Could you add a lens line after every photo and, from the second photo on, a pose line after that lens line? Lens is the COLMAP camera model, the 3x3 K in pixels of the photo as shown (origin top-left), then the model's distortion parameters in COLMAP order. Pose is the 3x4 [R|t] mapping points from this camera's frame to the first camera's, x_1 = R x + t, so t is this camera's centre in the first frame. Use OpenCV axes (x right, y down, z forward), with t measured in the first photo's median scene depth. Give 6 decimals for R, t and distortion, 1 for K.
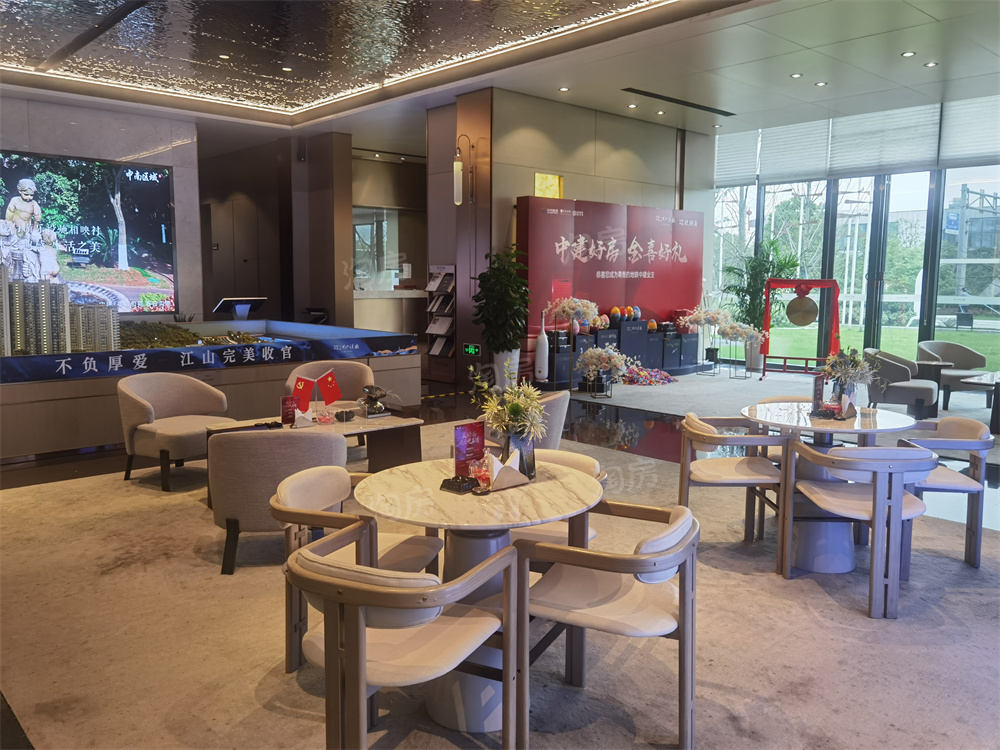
lens RADIAL K [[797.6, 0, 499.9], [0, 797.6, 373.4], [0, 0, 1]] dist [0.009461, 0.004985]
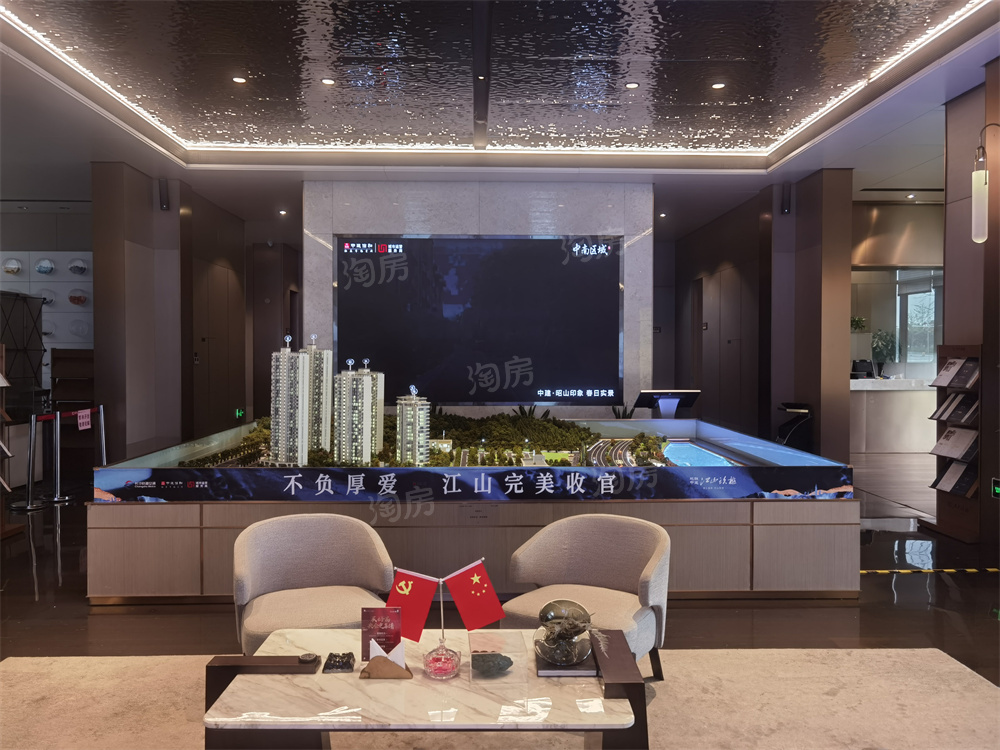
lens RADIAL K [[797.6, 0, 497.9], [0, 797.6, 369.5], [0, 0, 1]] dist [0.009461, 0.004985]
pose [[0.754888, 0.005916, -0.655827, 0.066359], [-0.074749, 0.994220, -0.077071, -0.046236], [0.651580, 0.107202, 0.750967, 0.336374]]
